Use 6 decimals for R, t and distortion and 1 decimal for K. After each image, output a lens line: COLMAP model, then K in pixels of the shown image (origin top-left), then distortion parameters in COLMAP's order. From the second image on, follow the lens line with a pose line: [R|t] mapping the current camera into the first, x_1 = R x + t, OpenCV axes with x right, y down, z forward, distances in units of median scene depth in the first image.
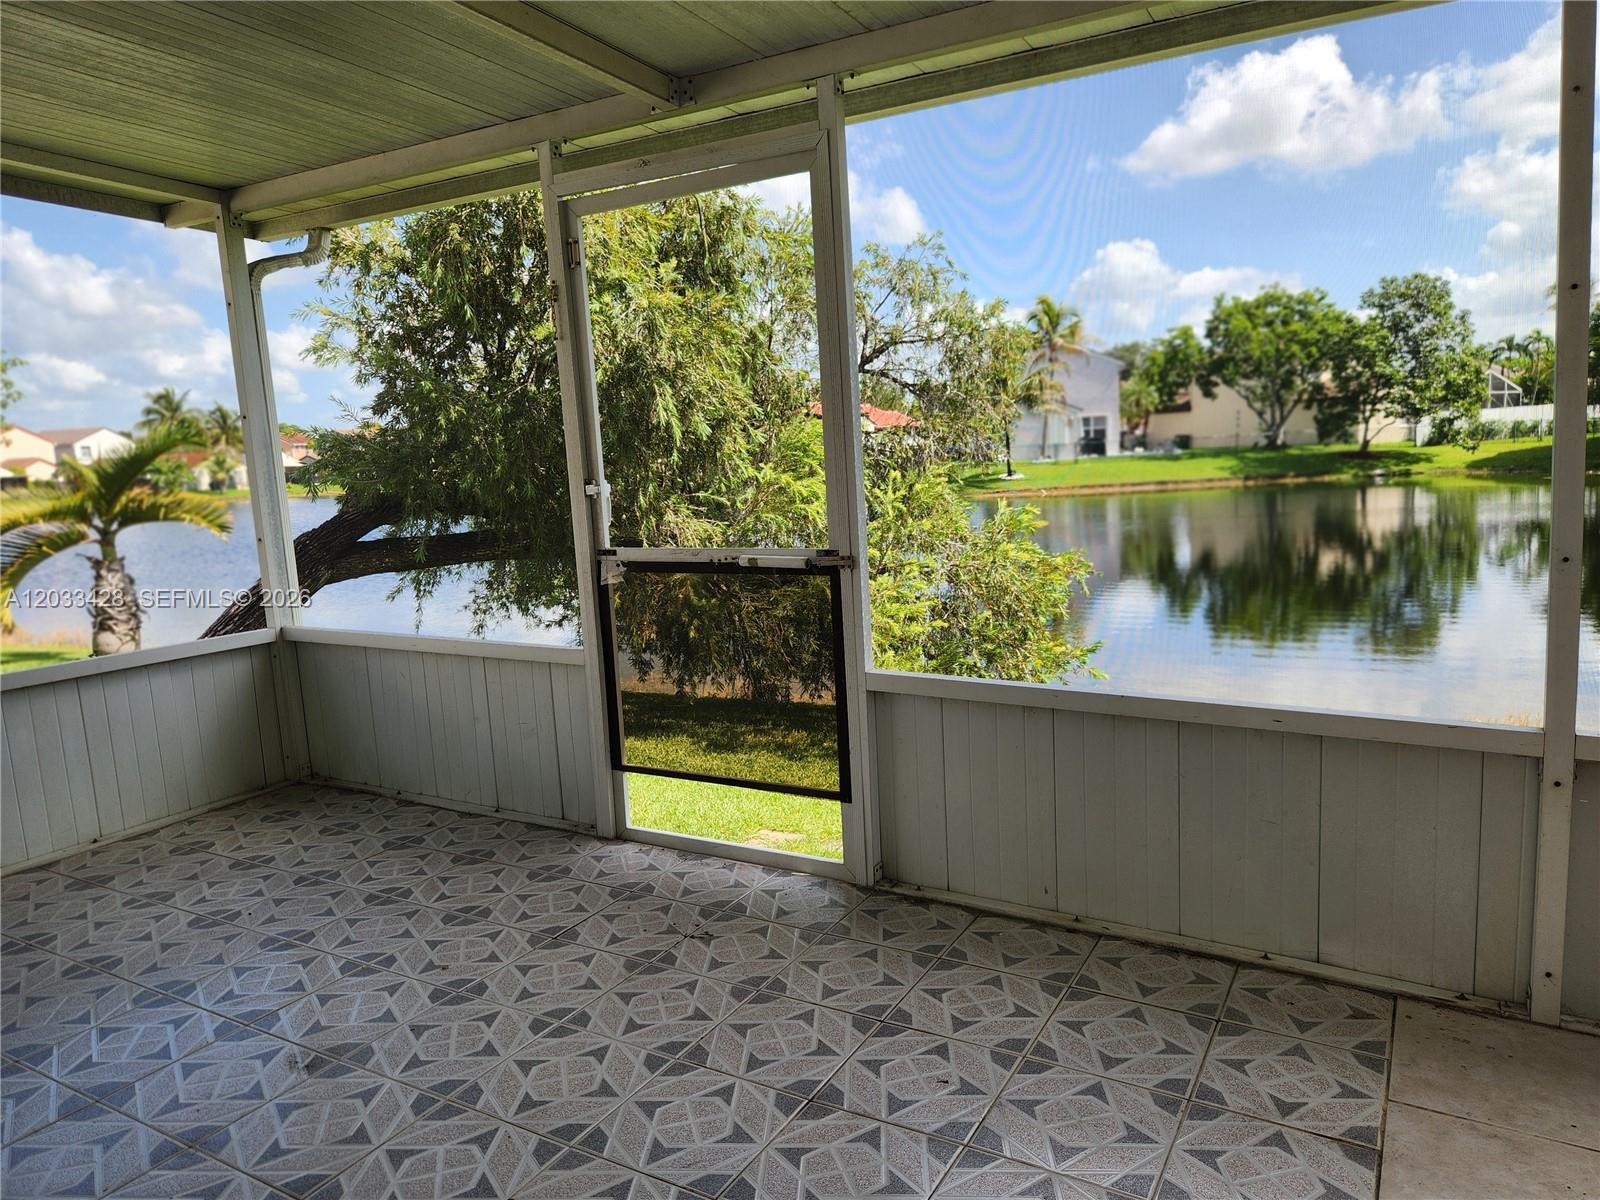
lens RADIAL K [[1092.9, 0, 797.1], [0, 1092.9, 606.5], [0, 0, 1]] dist [0.063398, -0.052550]
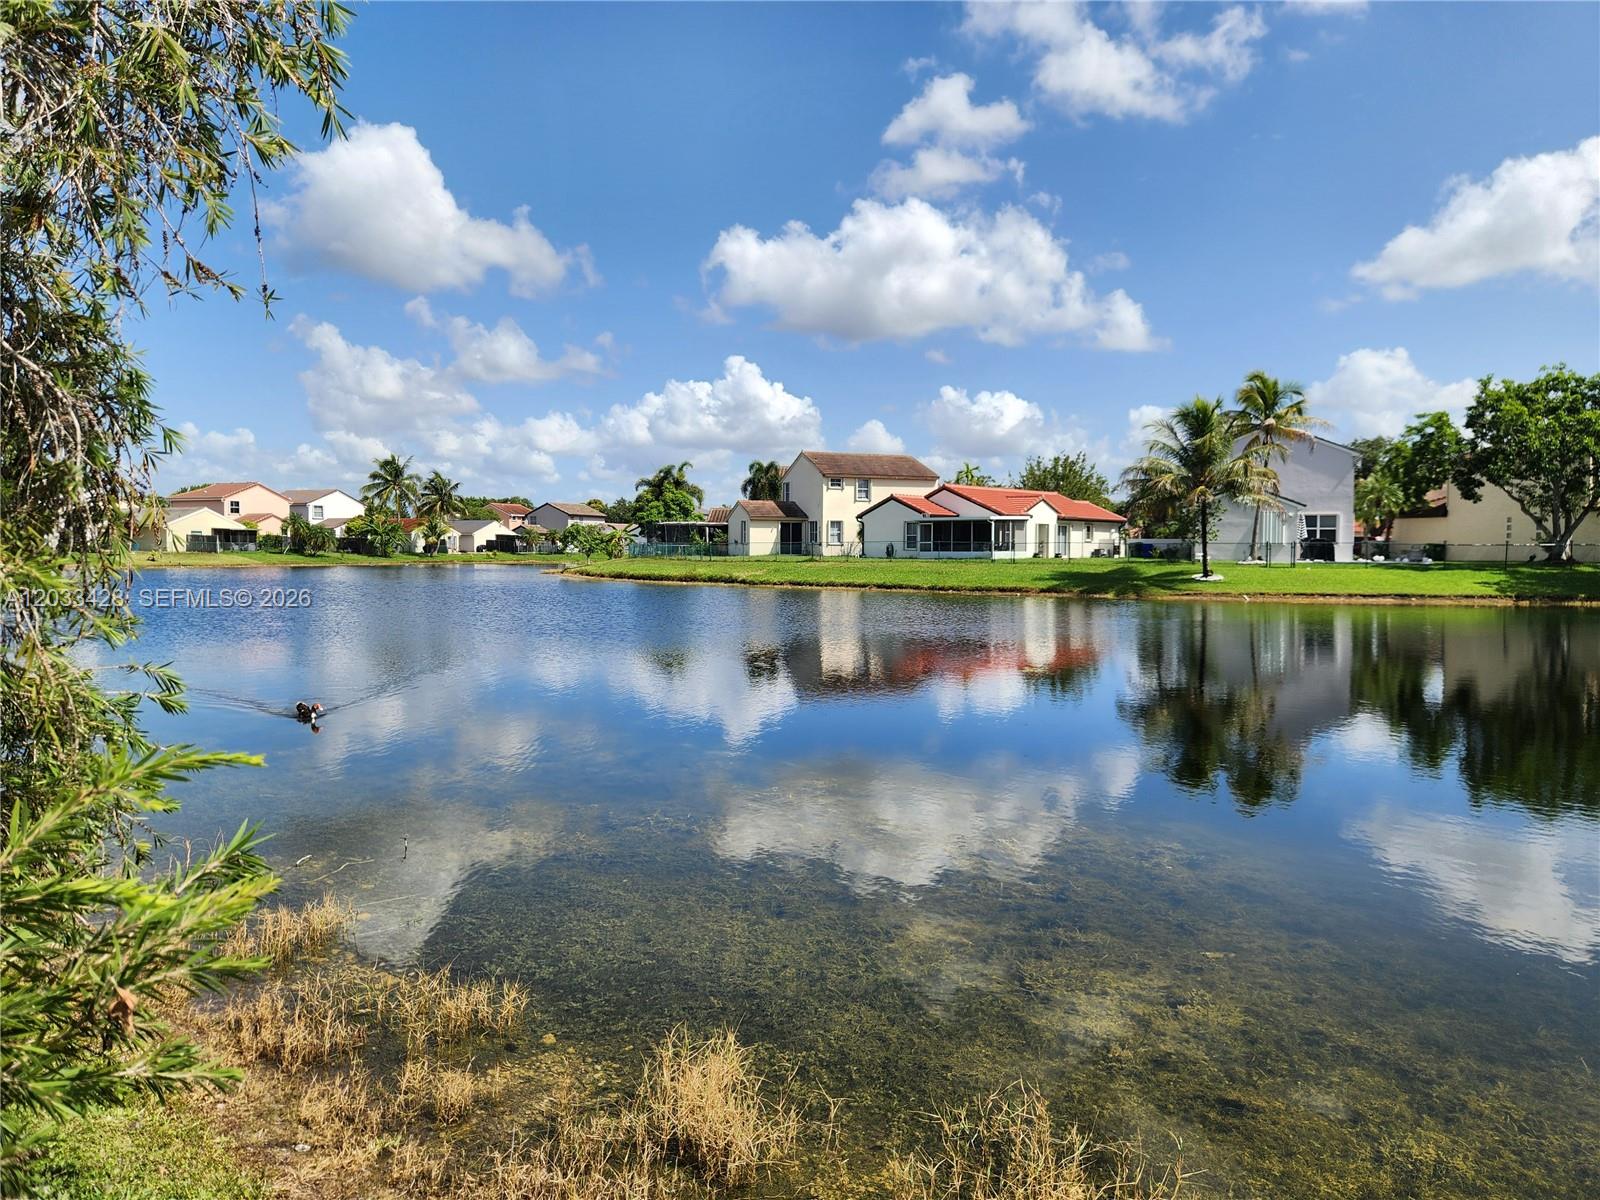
lens RADIAL K [[1092.9, 0, 809.5], [0, 1092.9, 582.6], [0, 0, 1]] dist [0.063398, -0.052550]
pose [[0.981489, 0.058588, -0.182338, 0.045270], [-0.077429, 0.992172, -0.097982, -0.007844], [0.175170, 0.110286, 0.978342, 0.112145]]
